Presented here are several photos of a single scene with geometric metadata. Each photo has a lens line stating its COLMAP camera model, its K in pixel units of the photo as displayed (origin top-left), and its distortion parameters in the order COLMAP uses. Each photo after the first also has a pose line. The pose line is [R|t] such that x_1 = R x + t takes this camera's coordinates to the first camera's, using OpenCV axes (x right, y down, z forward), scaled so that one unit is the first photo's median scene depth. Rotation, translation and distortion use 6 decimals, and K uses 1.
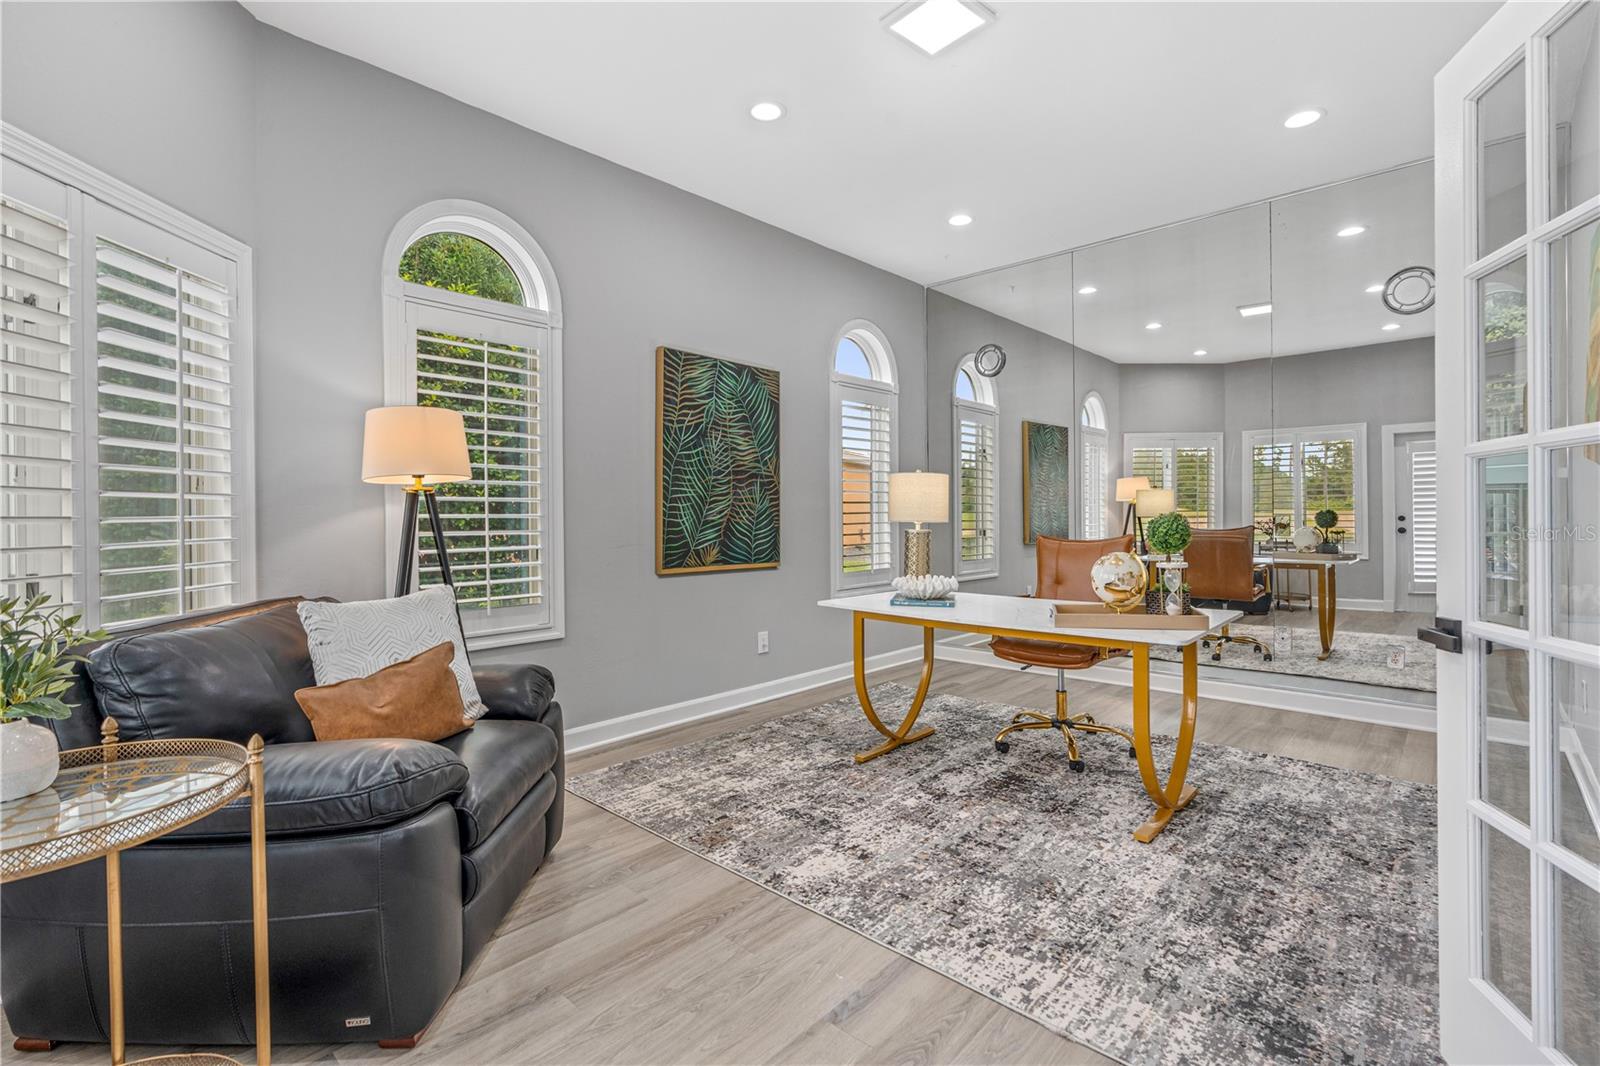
lens RADIAL K [[737.0, 0, 808.8], [0, 737.0, 515.4], [0, 0, 1]] dist [-0.004164, 0.000429]
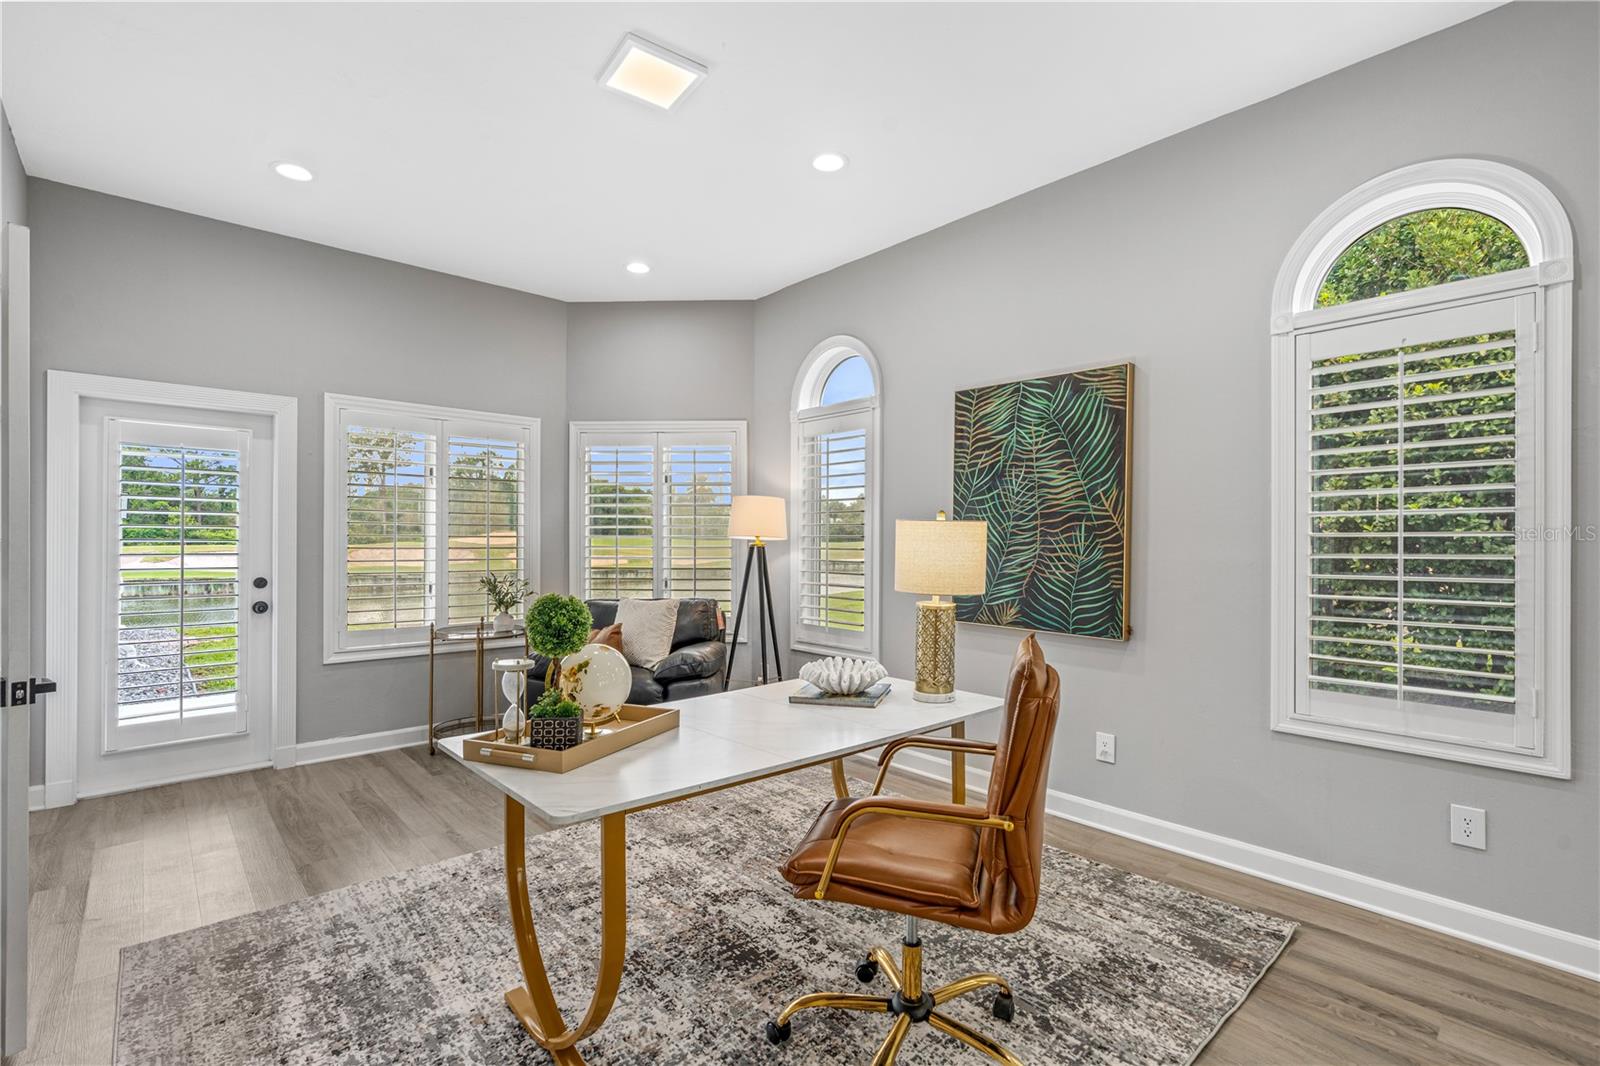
lens RADIAL K [[726.8, 0, 798.4], [0, 726.8, 542.9], [0, 0, 1]] dist [-0.000796, 0.000940]
pose [[-0.106361, 0.011203, -0.994265, 0.753203], [-0.002136, 0.999932, 0.011495, -0.039388], [0.994325, 0.003346, -0.106329, 0.872121]]
